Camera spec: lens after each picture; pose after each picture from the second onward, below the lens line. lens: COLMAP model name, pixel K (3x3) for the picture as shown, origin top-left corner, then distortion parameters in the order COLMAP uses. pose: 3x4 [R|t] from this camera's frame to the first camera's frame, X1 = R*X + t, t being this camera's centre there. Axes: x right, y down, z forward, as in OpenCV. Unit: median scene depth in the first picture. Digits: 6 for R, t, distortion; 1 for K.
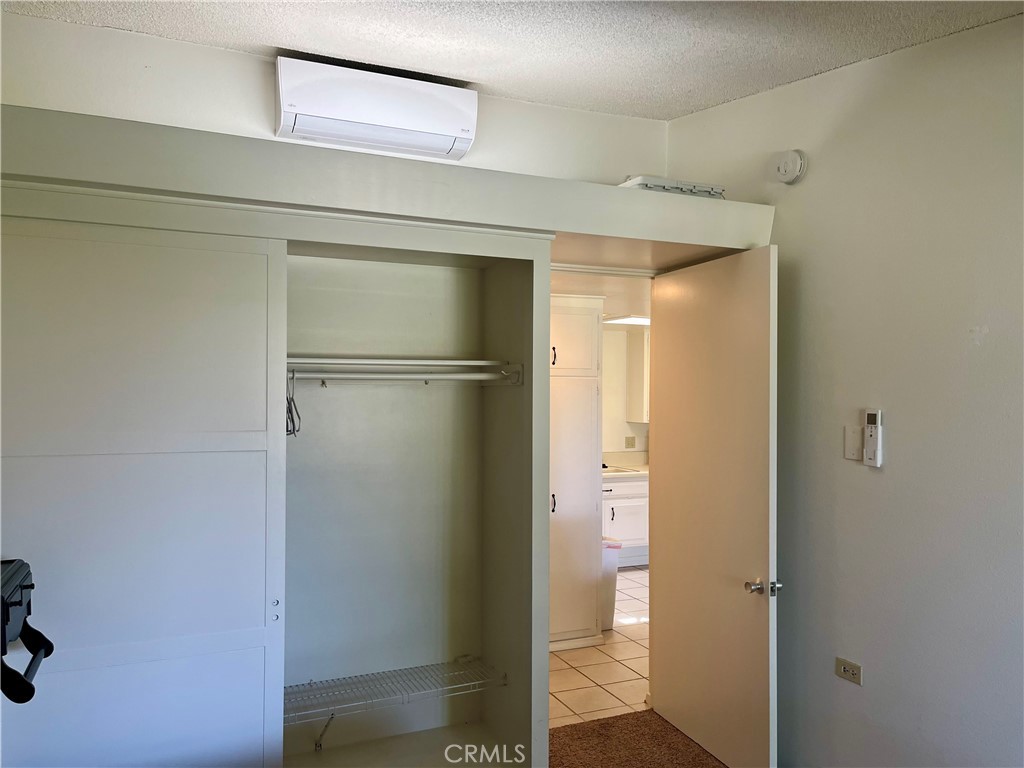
lens RADIAL K [[780.1, 0, 513.1], [0, 780.1, 391.0], [0, 0, 1]] dist [0.078339, 0.002191]
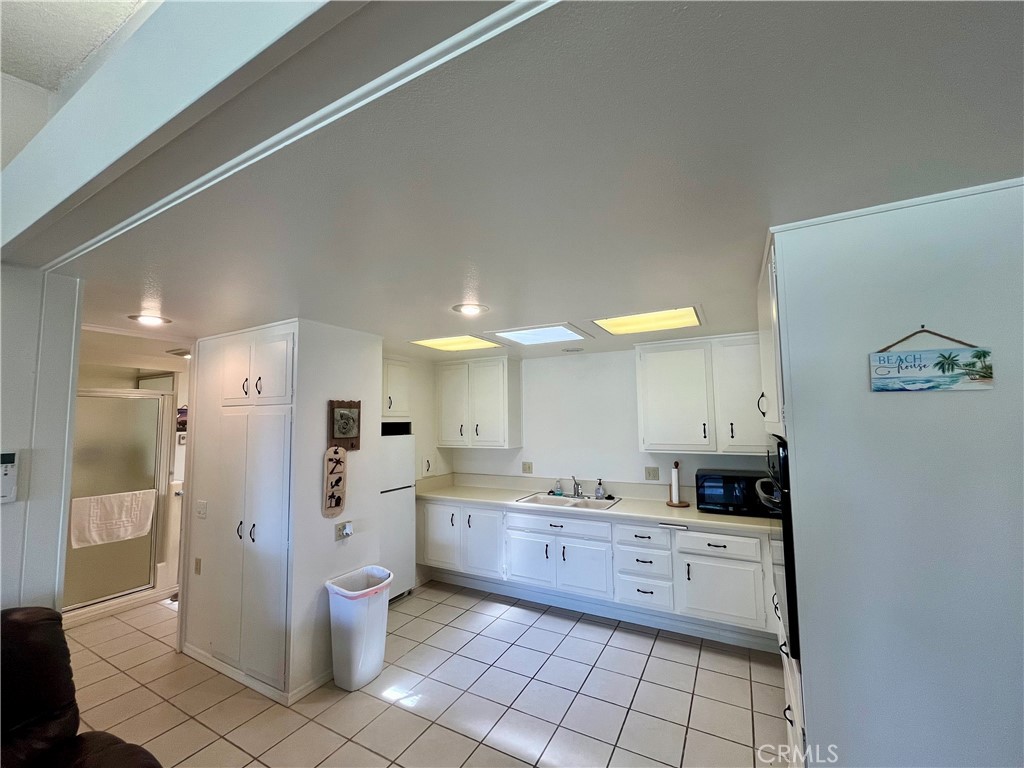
lens RADIAL K [[418.1, 0, 511.4], [0, 418.1, 388.2], [0, 0, 1]] dist [0.000917, -0.000298]
pose [[0.611208, -0.072458, -0.788146, 0.456647], [0.017132, 0.996778, -0.078353, 0.004631], [0.791285, 0.034387, 0.610480, 0.621407]]
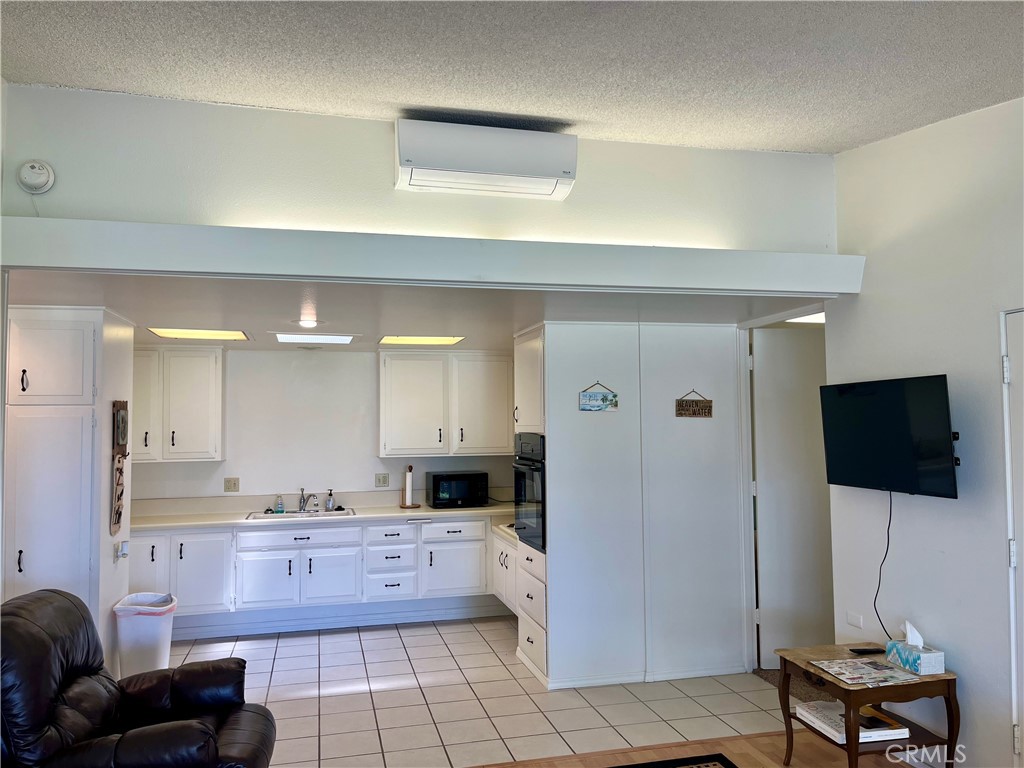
lens RADIAL K [[780.1, 0, 510.5], [0, 780.1, 384.2], [0, 0, 1]] dist [0.078339, 0.002191]
pose [[0.984358, -0.022755, -0.174705, 0.470957], [0.014107, 0.998620, -0.050587, 0.005710], [0.175615, 0.047332, 0.983320, 0.177711]]
